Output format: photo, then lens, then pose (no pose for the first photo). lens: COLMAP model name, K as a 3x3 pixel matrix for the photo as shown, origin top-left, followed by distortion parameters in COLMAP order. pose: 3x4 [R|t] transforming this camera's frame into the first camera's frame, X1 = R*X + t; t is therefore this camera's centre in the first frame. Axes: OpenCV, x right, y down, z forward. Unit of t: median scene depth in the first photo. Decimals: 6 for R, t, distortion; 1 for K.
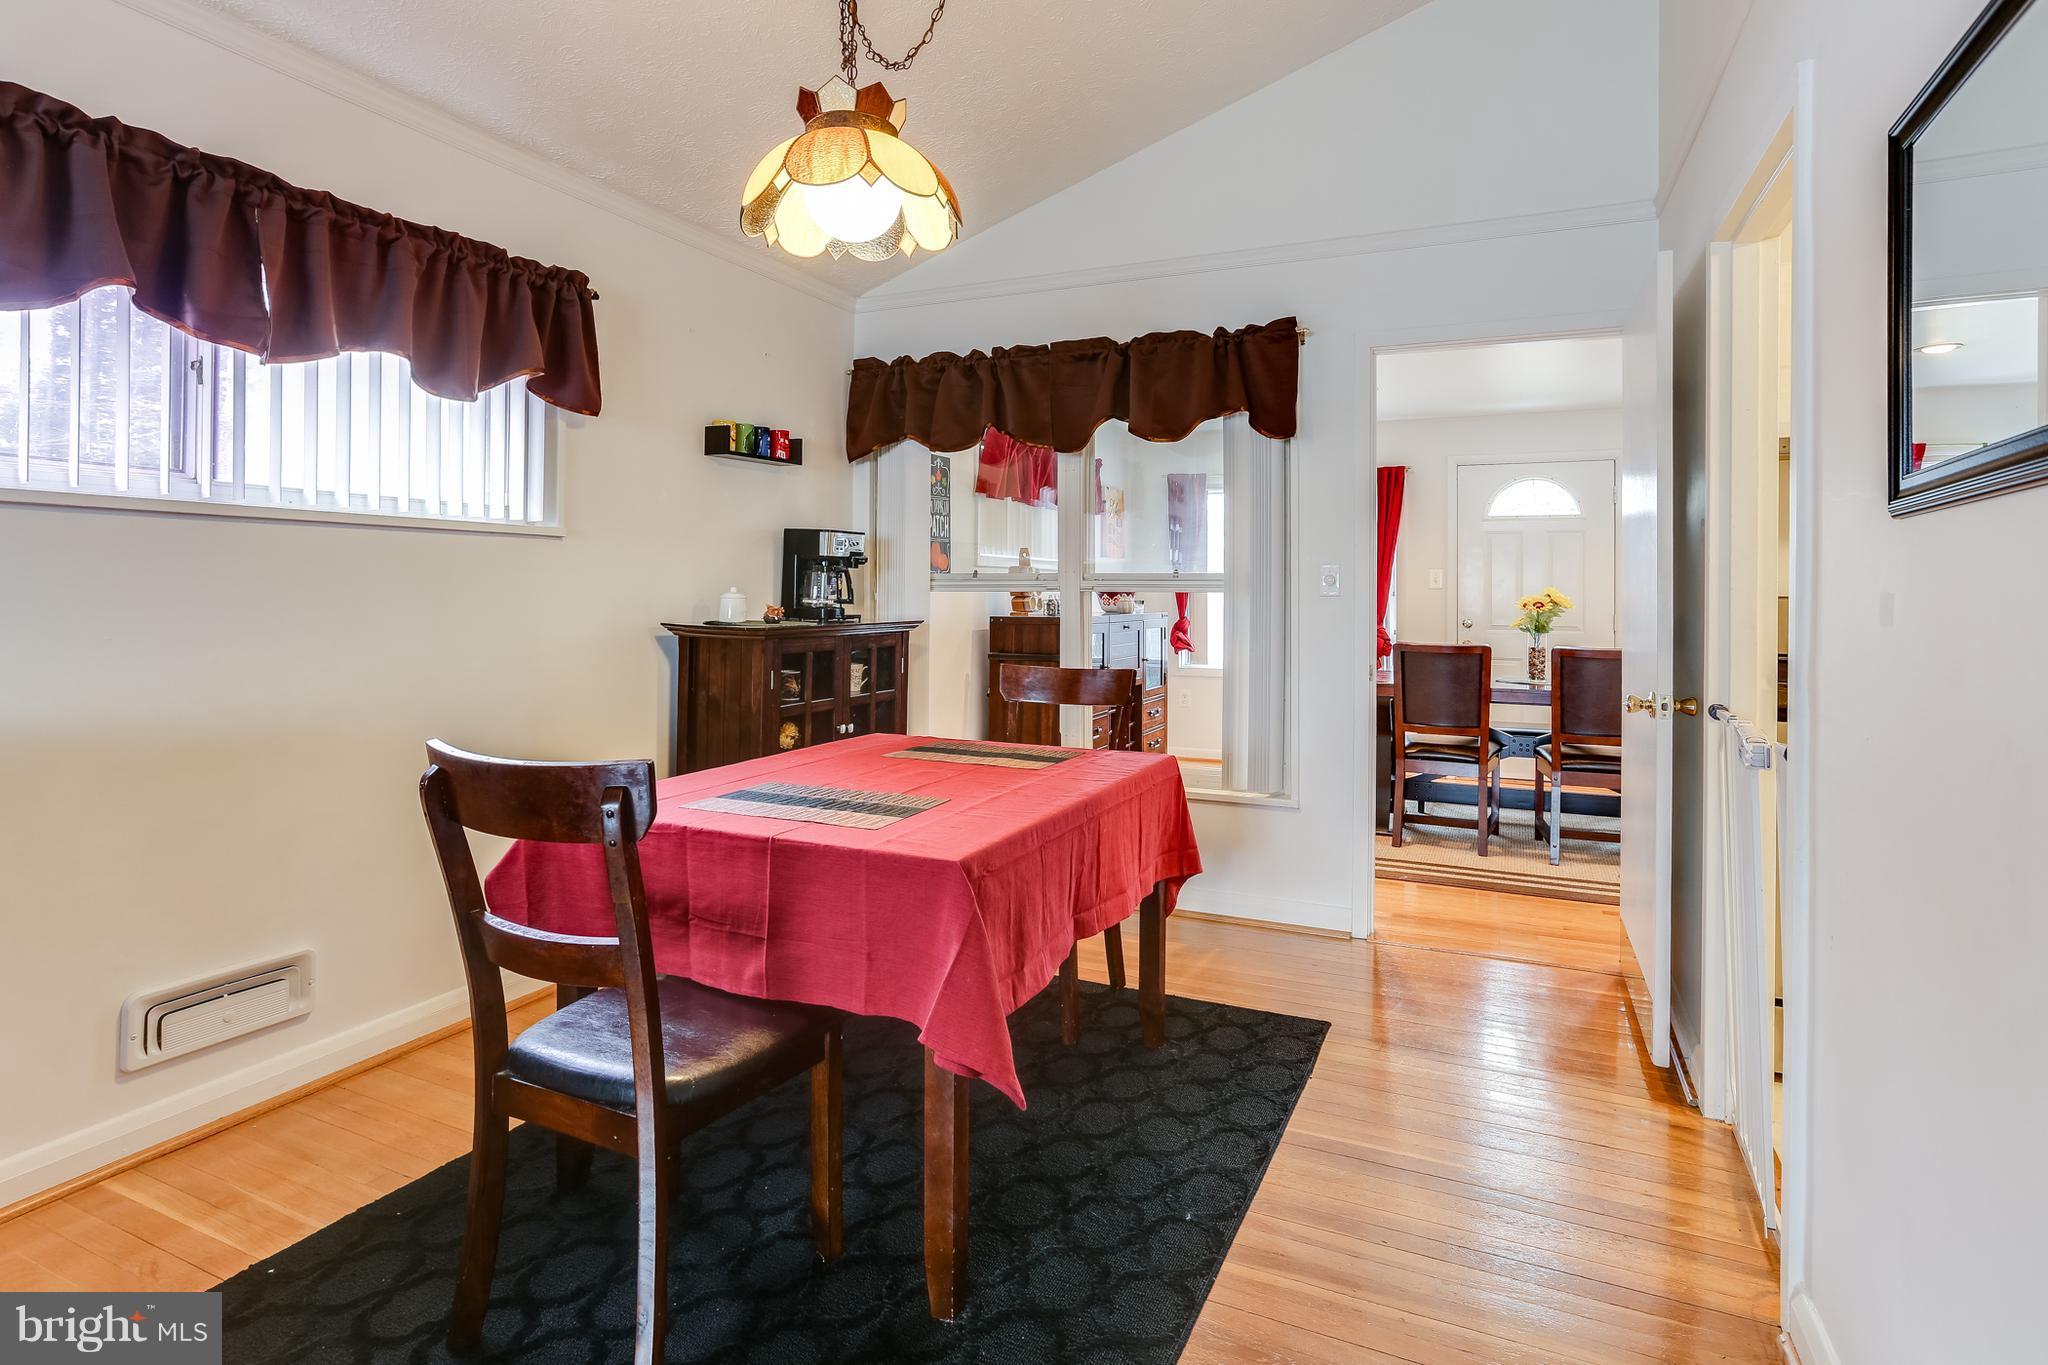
lens RADIAL K [[1076.2, 0, 1029.0], [0, 1076.2, 672.0], [0, 0, 1]] dist [-0.006472, -0.000674]
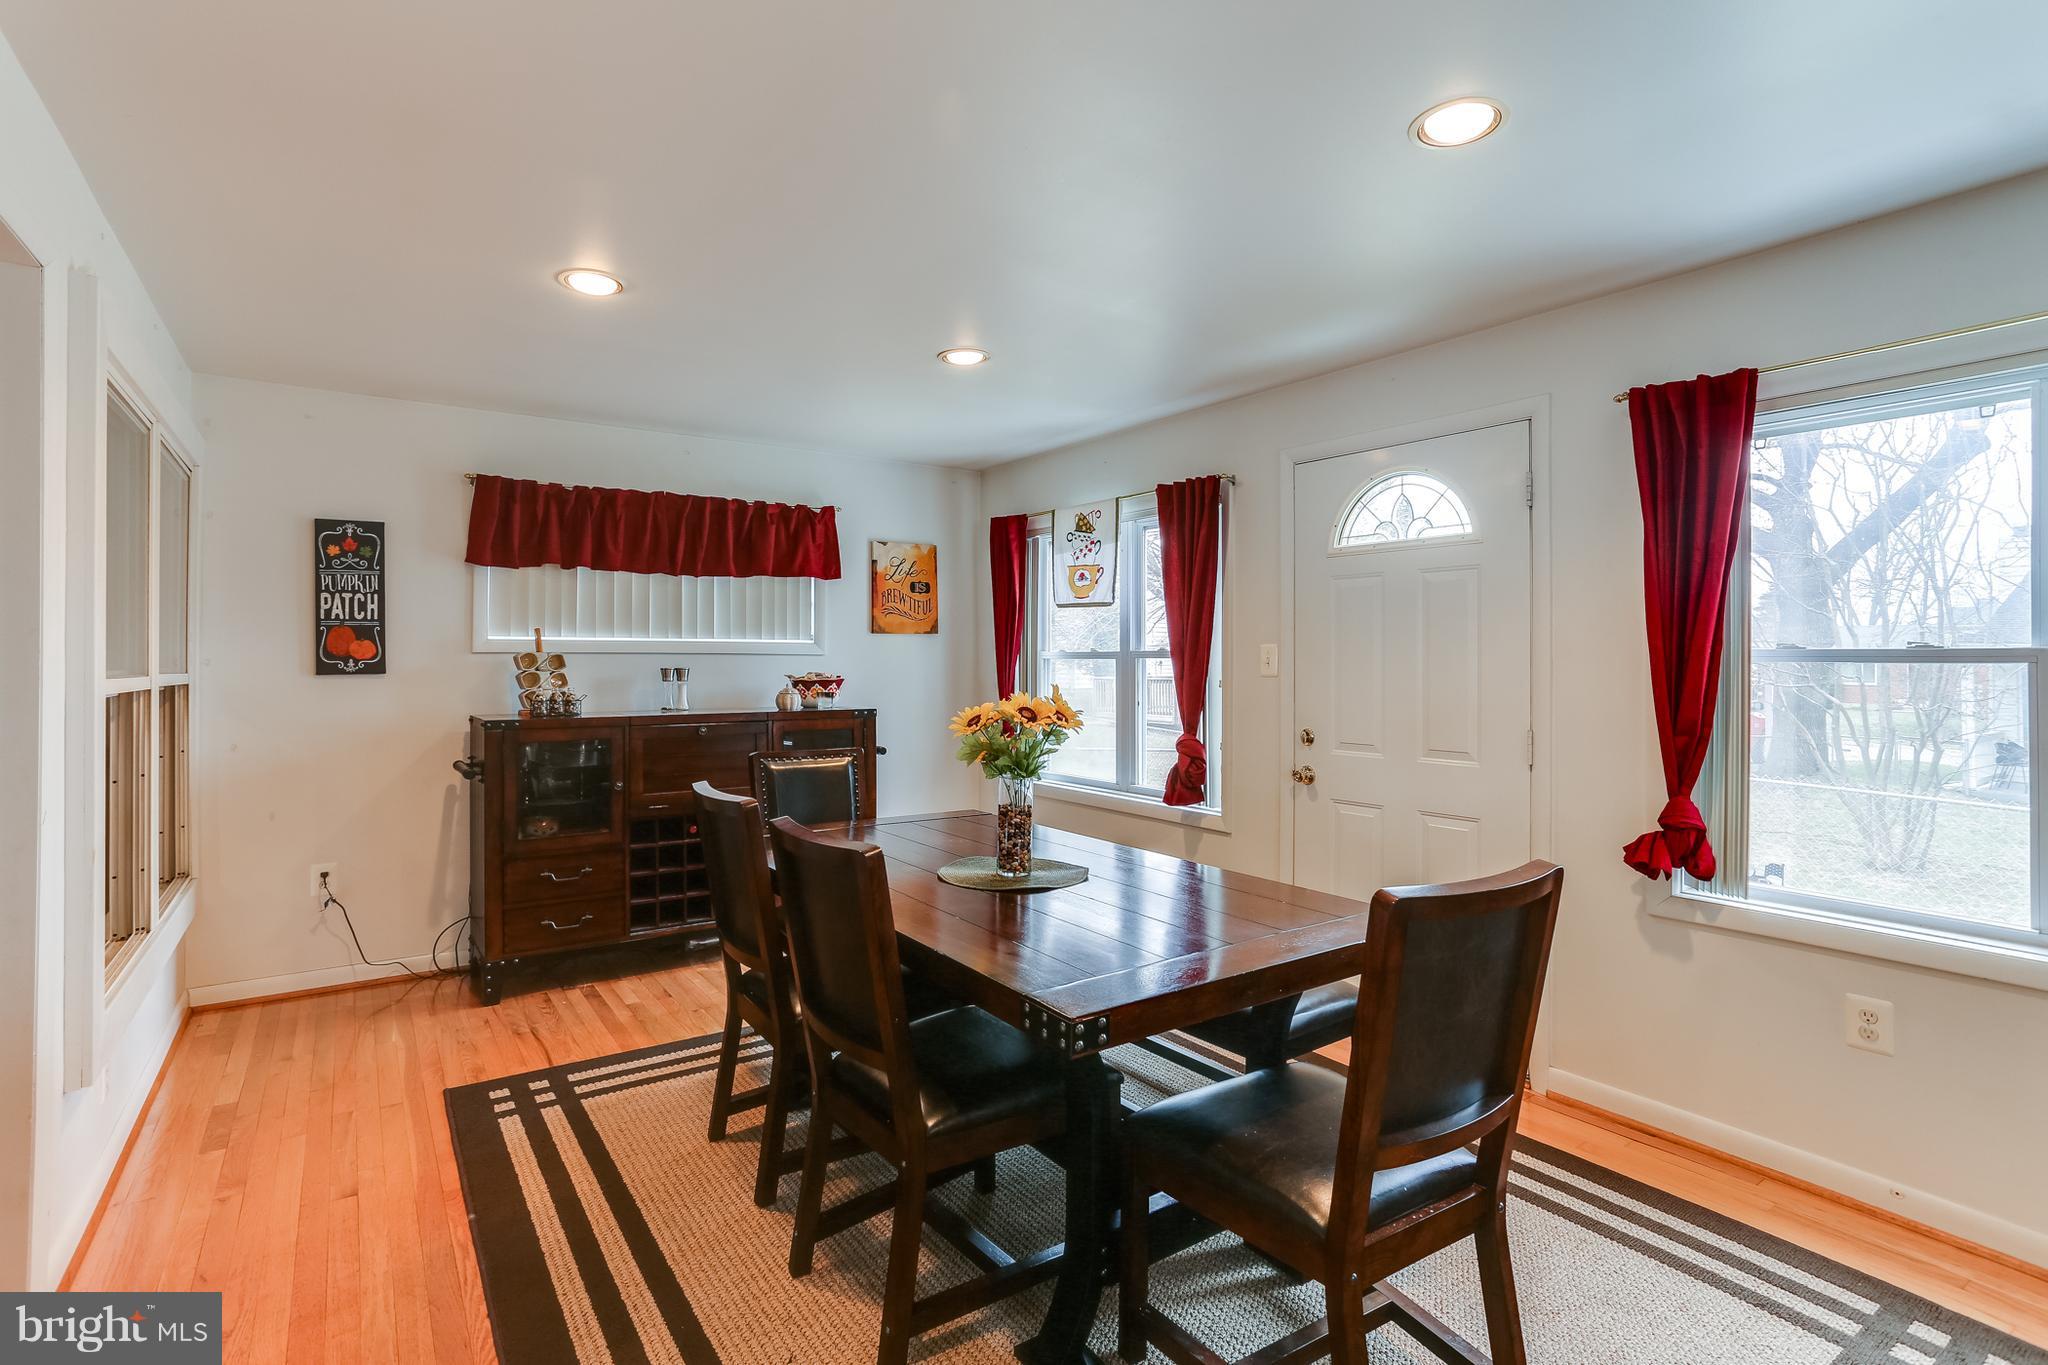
lens RADIAL K [[1076.2, 0, 1029.0], [0, 1076.2, 672.0], [0, 0, 1]] dist [-0.006472, -0.000674]
pose [[0.850490, 0.000438, -0.525991, 0.766712], [-0.033705, 0.997990, -0.053669, -0.058392], [0.524910, 0.063374, 0.848795, 0.572512]]
